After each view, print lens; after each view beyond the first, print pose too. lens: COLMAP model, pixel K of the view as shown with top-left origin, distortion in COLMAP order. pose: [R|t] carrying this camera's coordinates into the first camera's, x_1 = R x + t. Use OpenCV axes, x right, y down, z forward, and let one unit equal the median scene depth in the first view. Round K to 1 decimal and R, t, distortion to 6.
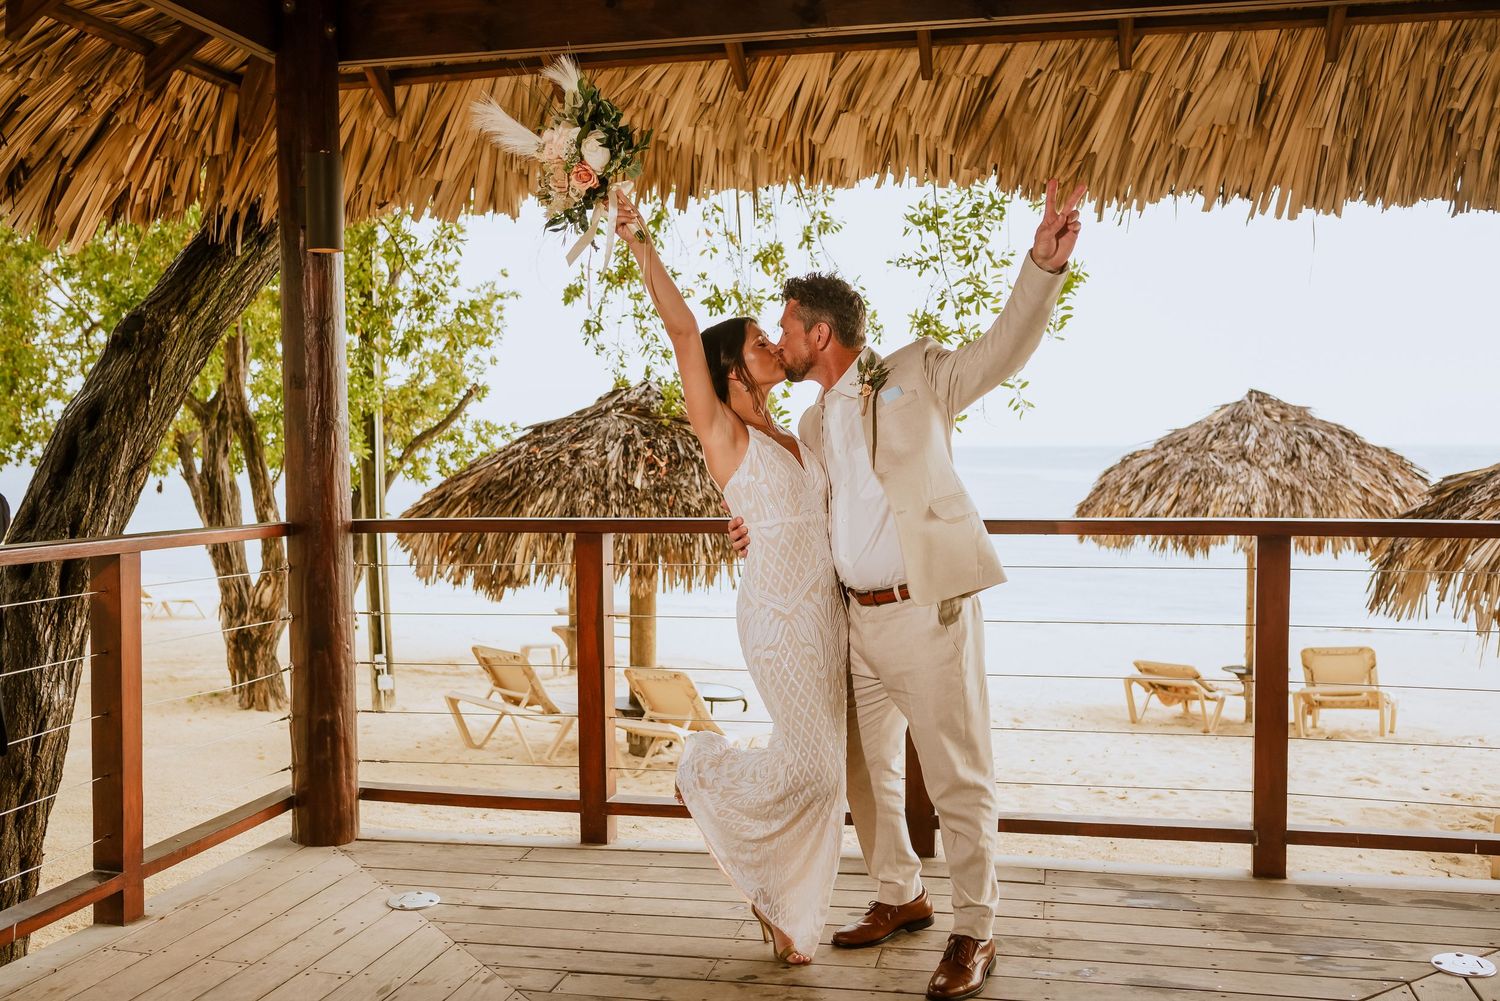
lens RADIAL K [[1524.6, 0, 750.0], [0, 1524.6, 500.5], [0, 0, 1]] dist [-0.049592, 0.023864]
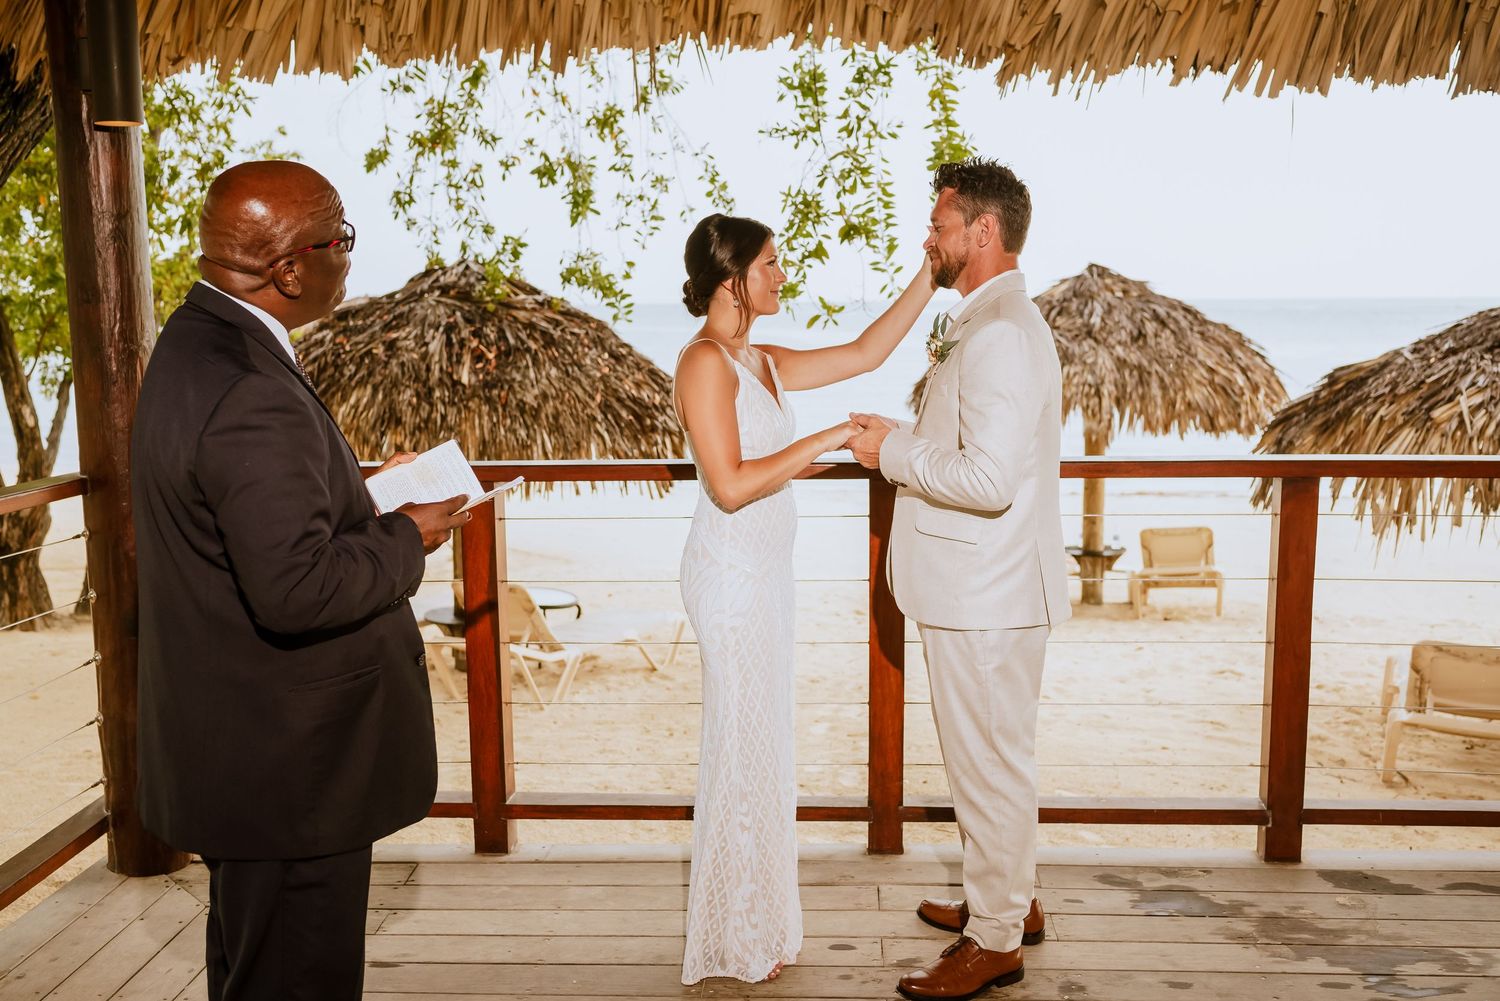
lens RADIAL K [[1506.1, 0, 750.0], [0, 1506.1, 500.5], [0, 0, 1]] dist [-0.036342, 0.004315]
pose [[0.987848, -0.025893, 0.153248, -0.045073], [0.010934, 0.995159, 0.097666, -0.024058], [-0.155035, -0.094804, 0.983350, 0.101526]]
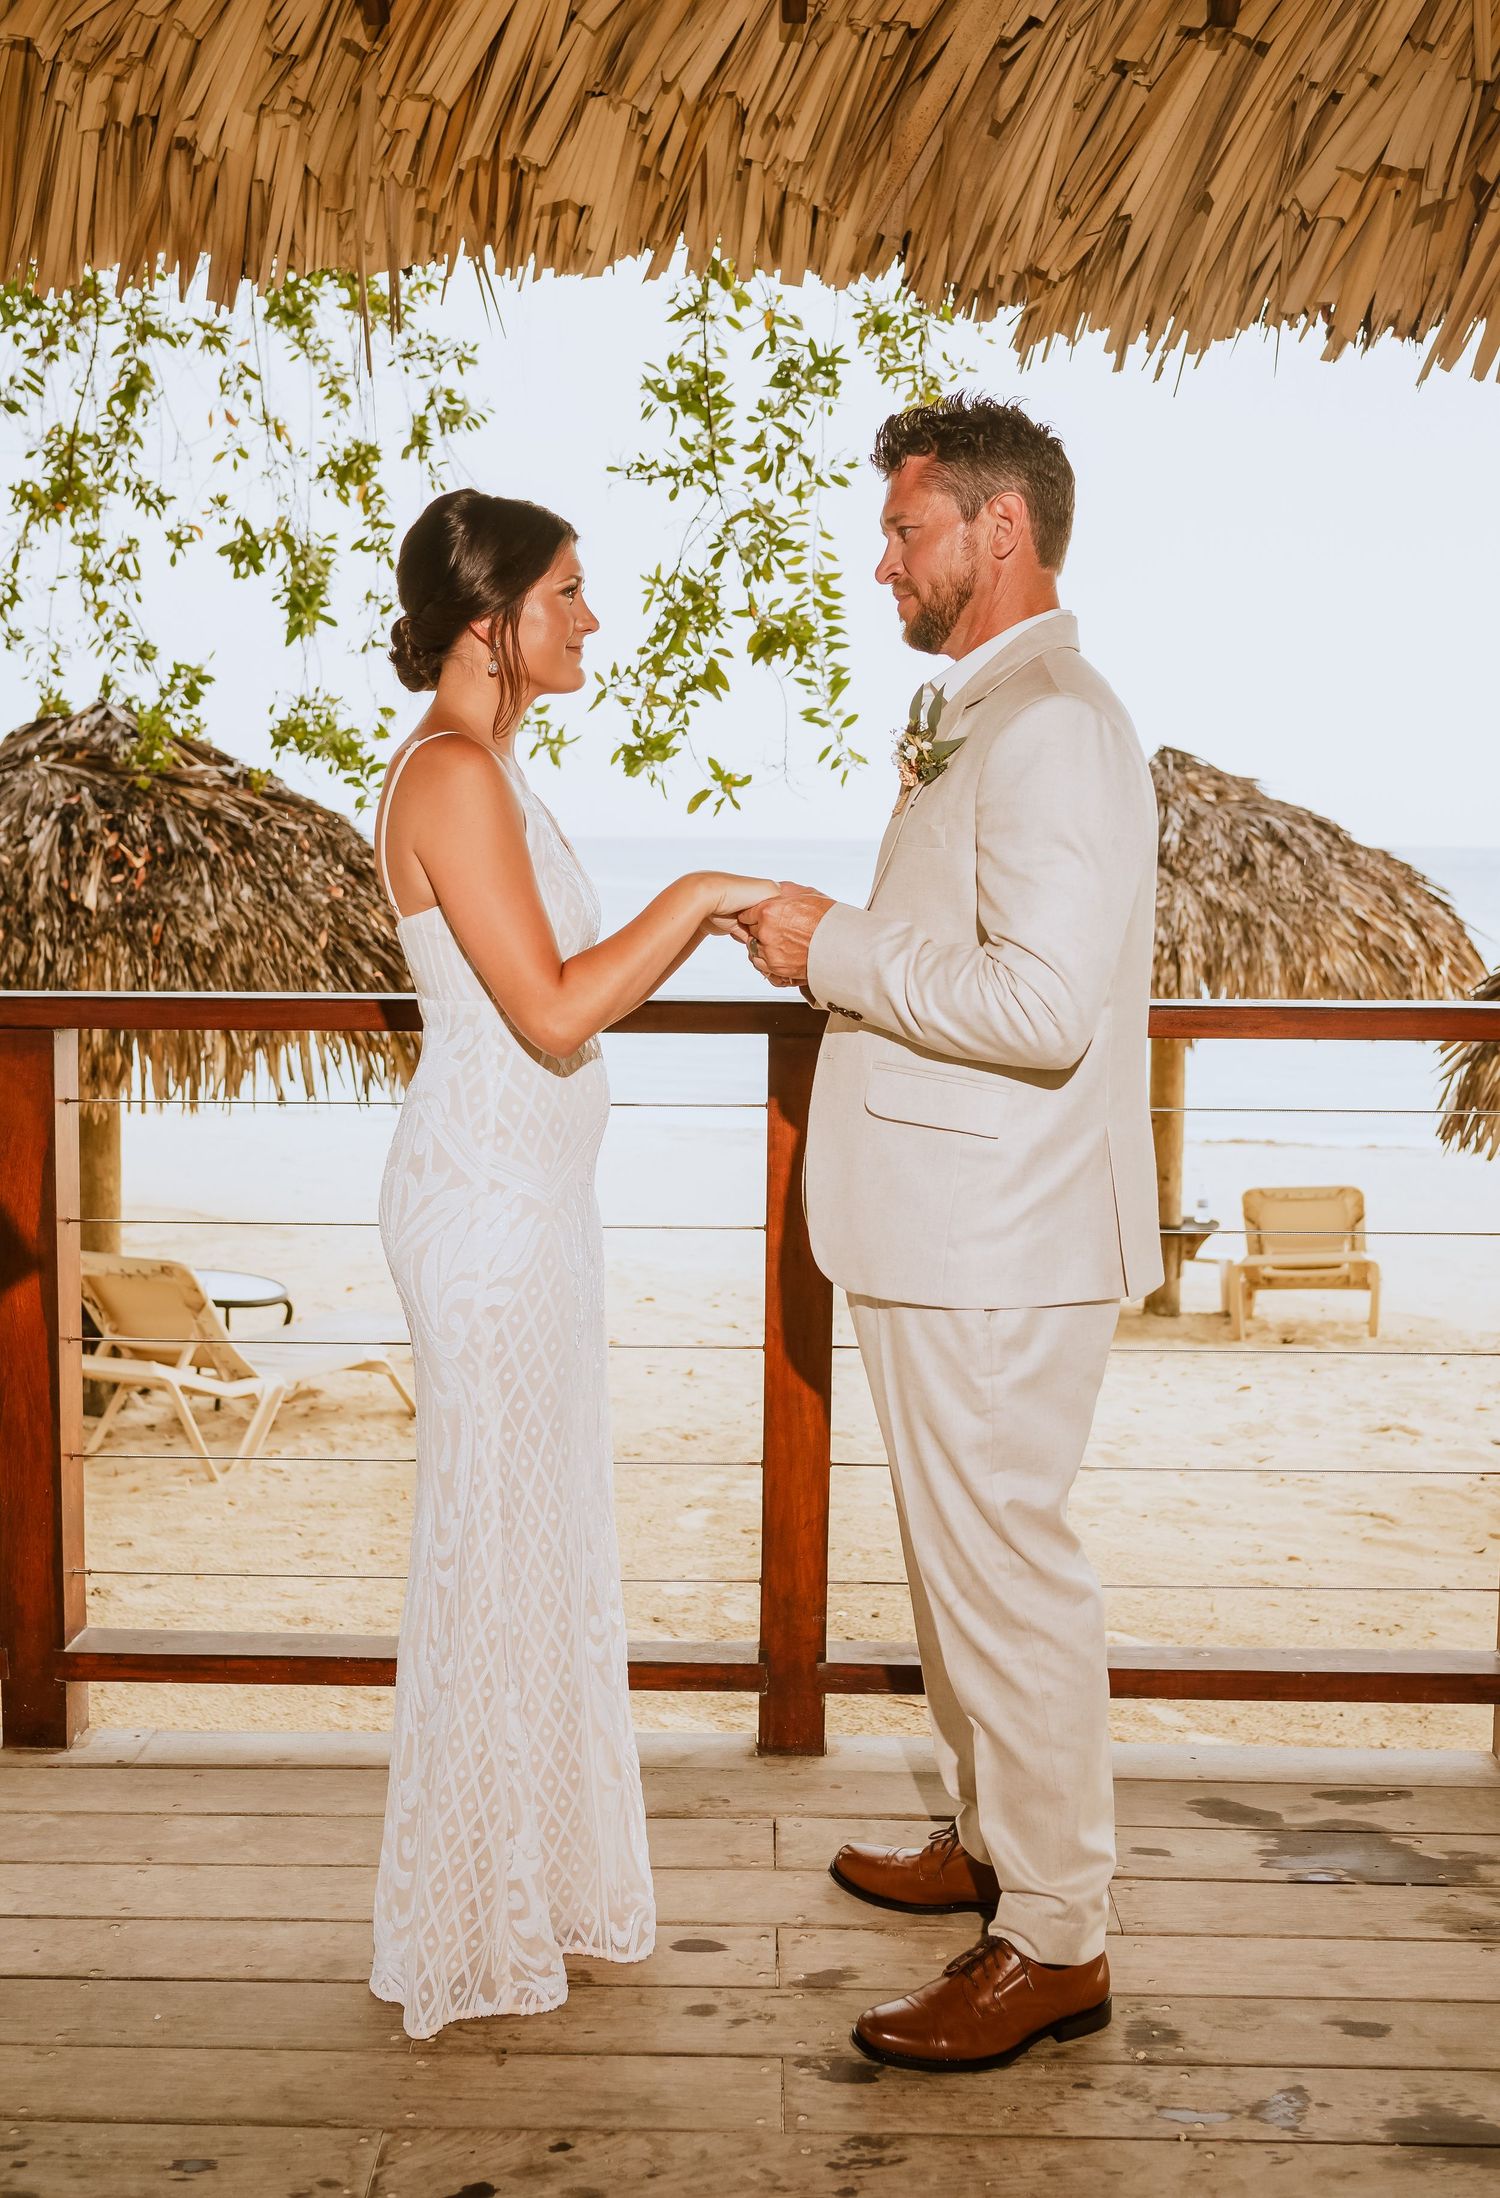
lens RADIAL K [[2397.4, 0, 708.9], [0, 2397.4, 1010.3], [0, 0, 1]] dist [-0.041688, 0.009273]
pose [[0.981067, 0.001454, 0.193663, -0.024791], [-0.008688, 0.999295, 0.036511, -0.005075], [-0.193474, -0.037502, 0.980388, 0.165822]]
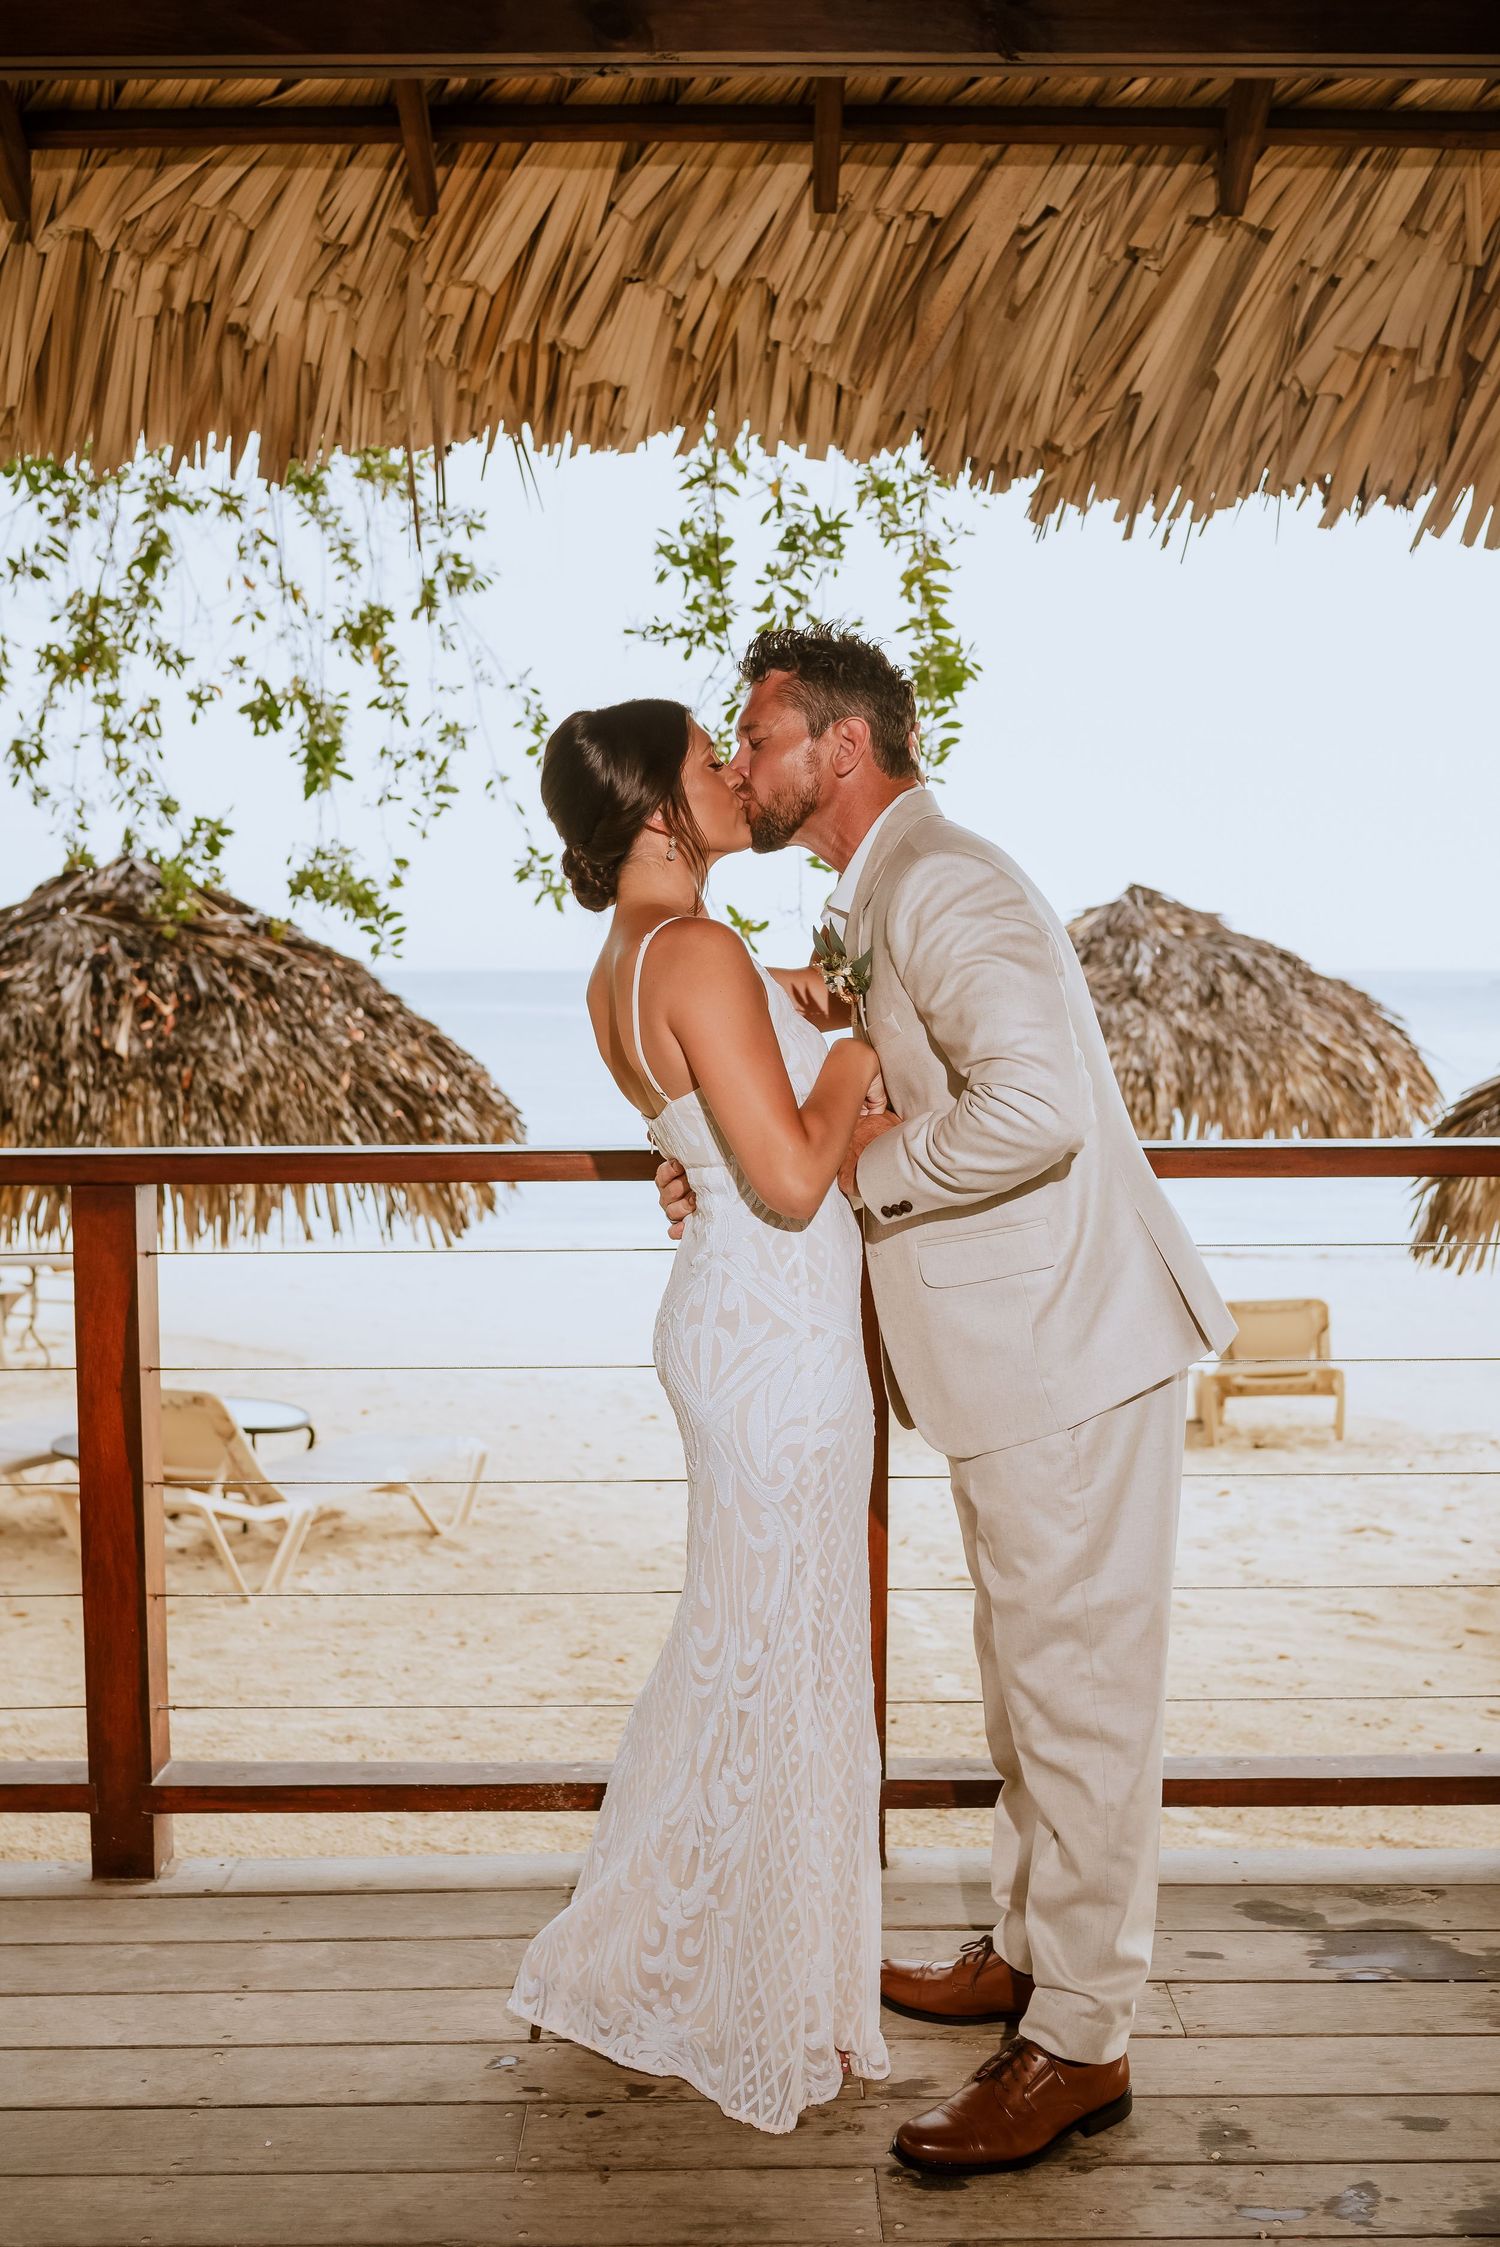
lens RADIAL K [[2283.9, 0, 744.2], [0, 2283.9, 1113.9], [0, 0, 1]] dist [-0.049592, 0.023864]
pose [[0.975084, -0.010882, 0.221568, -0.037495], [0.004717, 0.999587, 0.028335, -0.008877], [-0.221784, -0.026584, 0.974733, 0.170484]]
